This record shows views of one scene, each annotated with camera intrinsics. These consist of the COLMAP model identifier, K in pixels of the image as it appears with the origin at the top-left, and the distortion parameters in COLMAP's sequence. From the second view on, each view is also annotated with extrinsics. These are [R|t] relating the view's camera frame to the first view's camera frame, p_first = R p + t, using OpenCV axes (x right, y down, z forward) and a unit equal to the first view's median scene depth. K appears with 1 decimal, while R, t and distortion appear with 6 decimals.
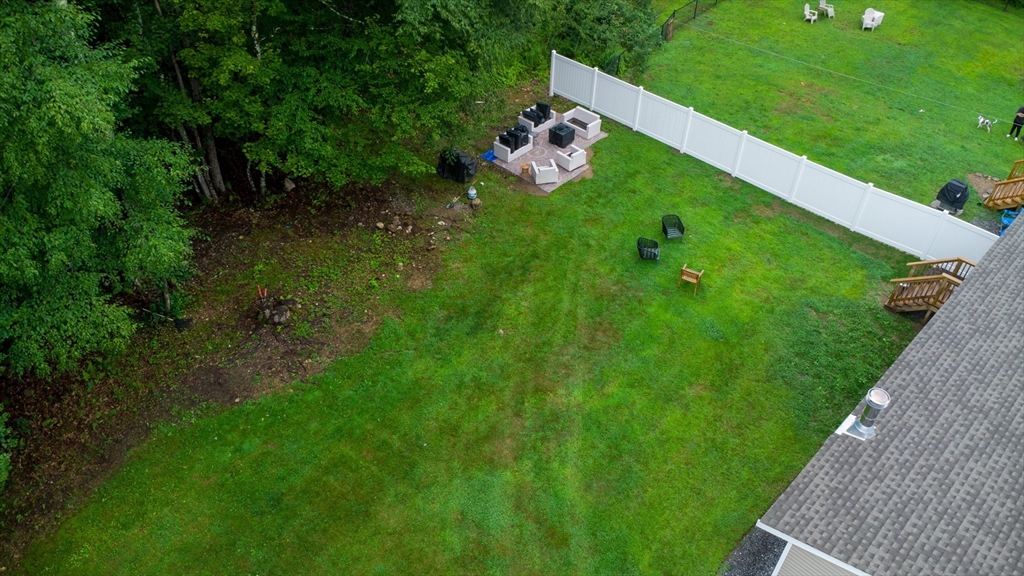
lens RADIAL K [[746.4, 0, 512.0], [0, 746.4, 288.0], [0, 0, 1]] dist [0.027319, 0.000380]
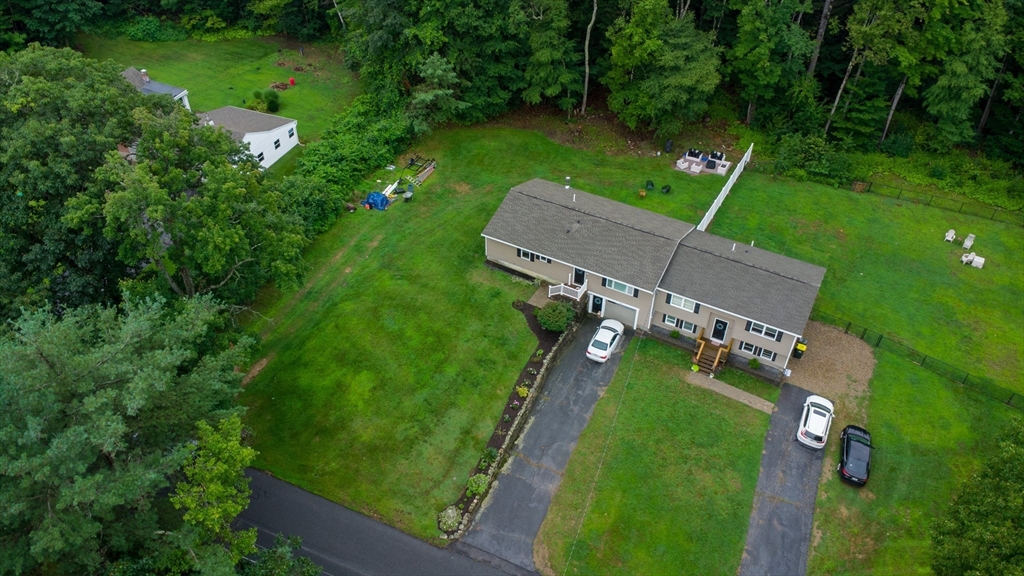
lens RADIAL K [[746.4, 0, 512.0], [0, 746.4, 288.0], [0, 0, 1]] dist [0.027319, 0.000380]
pose [[0.289615, 0.622851, -0.726760, 2.249747], [-0.645086, 0.687959, 0.332531, -0.370454], [0.707098, 0.372516, 0.601036, -0.950639]]
